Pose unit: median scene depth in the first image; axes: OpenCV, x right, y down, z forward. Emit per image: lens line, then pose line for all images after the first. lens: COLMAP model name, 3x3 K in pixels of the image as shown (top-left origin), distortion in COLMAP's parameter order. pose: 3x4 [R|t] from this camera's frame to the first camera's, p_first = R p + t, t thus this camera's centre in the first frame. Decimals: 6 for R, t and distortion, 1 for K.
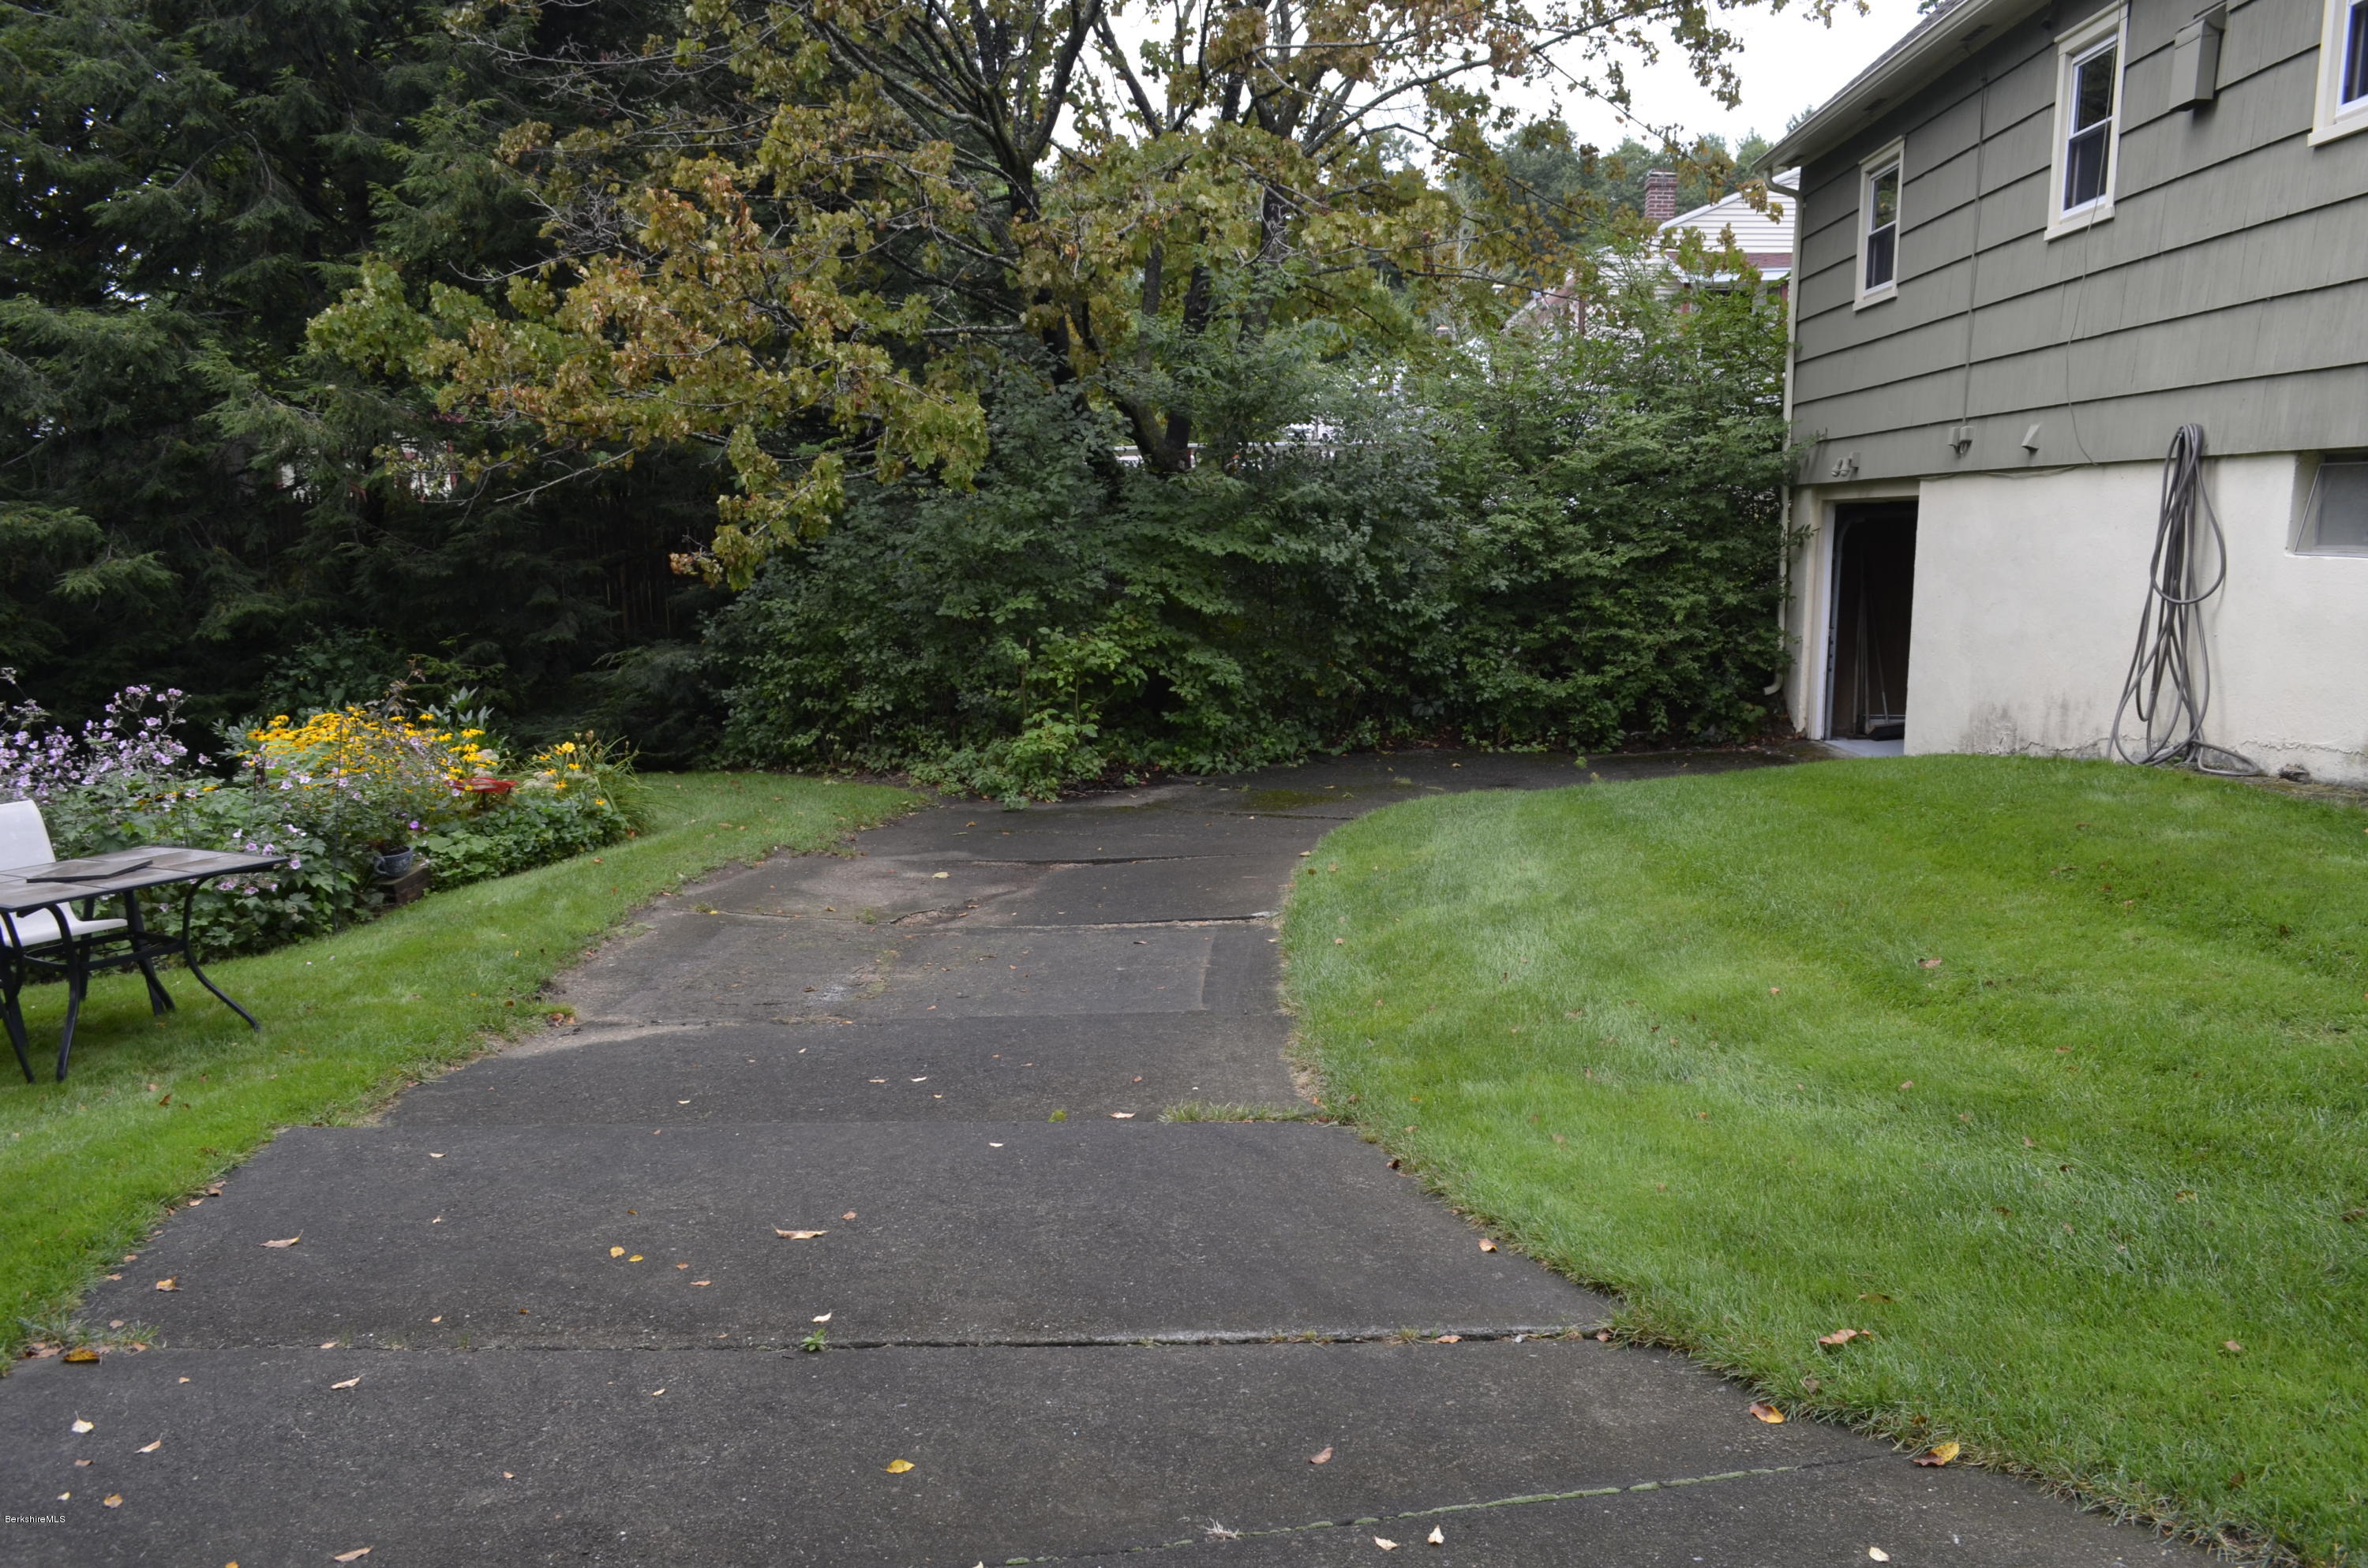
lens RADIAL K [[1835.0, 0, 1196.3], [0, 1835.0, 789.1], [0, 0, 1]] dist [-0.011961, 0.006510]
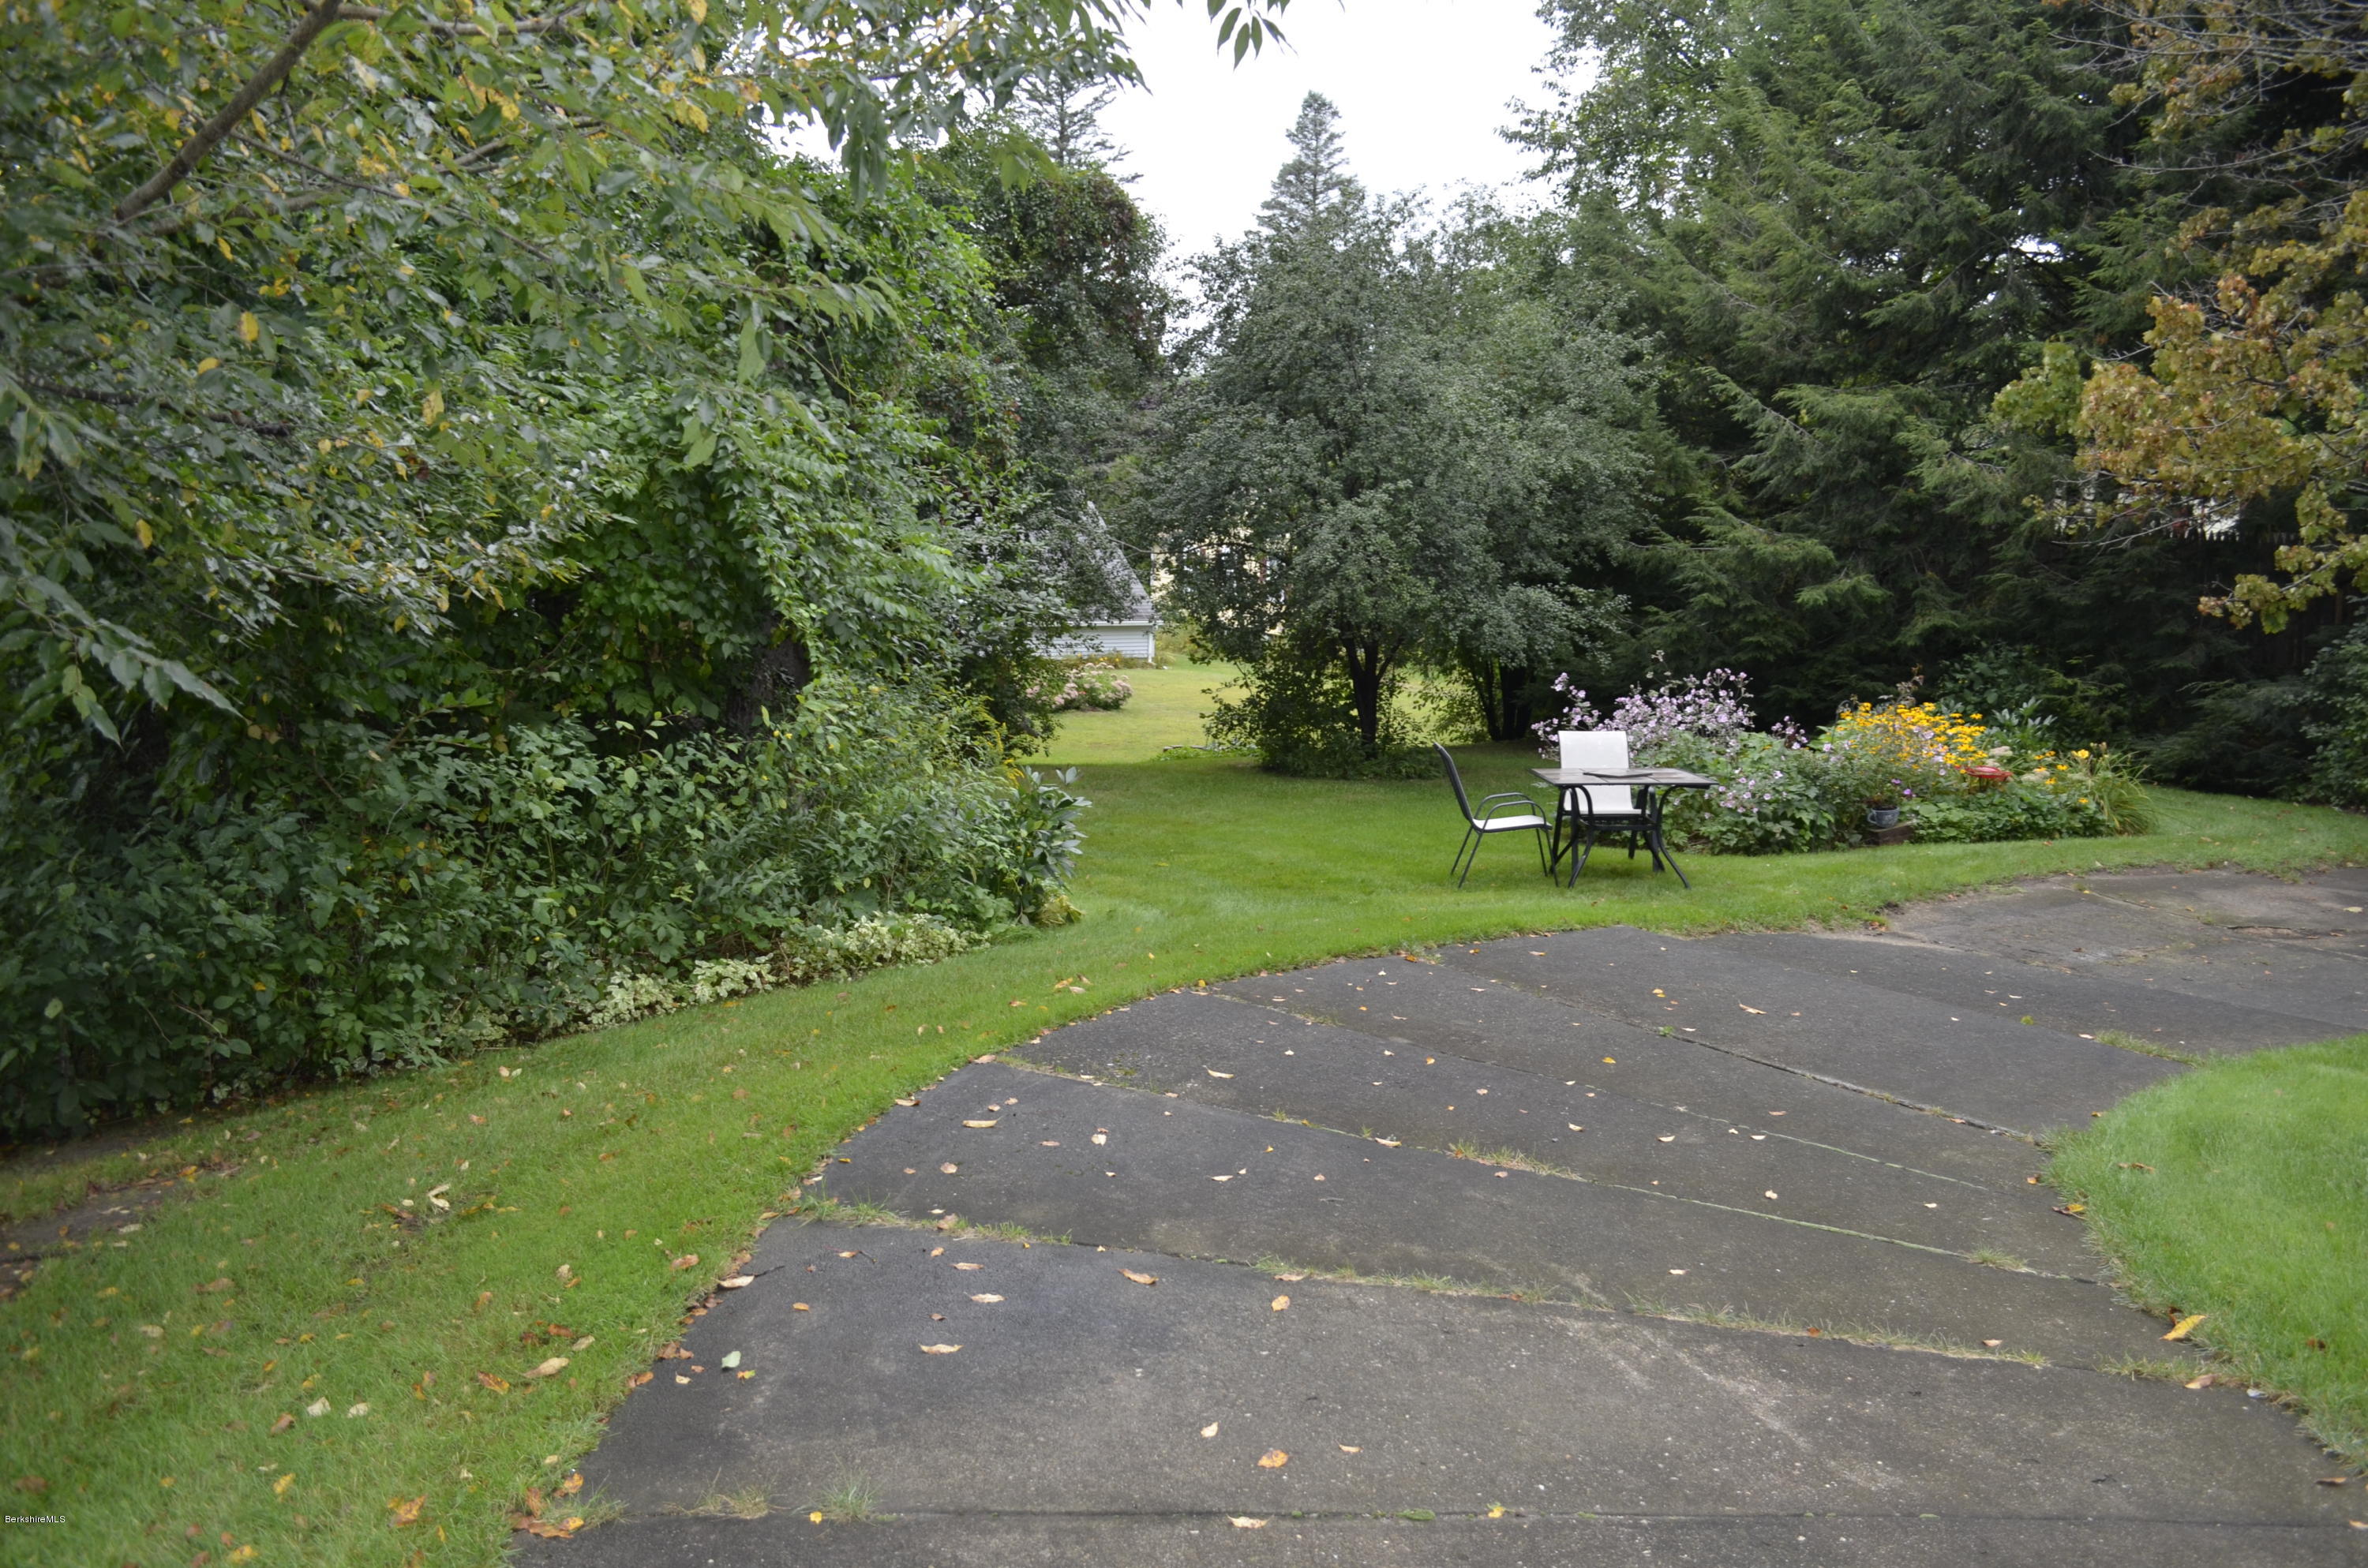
lens RADIAL K [[1835.0, 0, 1196.3], [0, 1835.0, 789.1], [0, 0, 1]] dist [-0.011961, 0.006510]
pose [[0.550002, 0.134215, -0.824308, 0.297071], [-0.139341, 0.987915, 0.067882, -0.000571], [0.823458, 0.077525, 0.562057, -0.132528]]
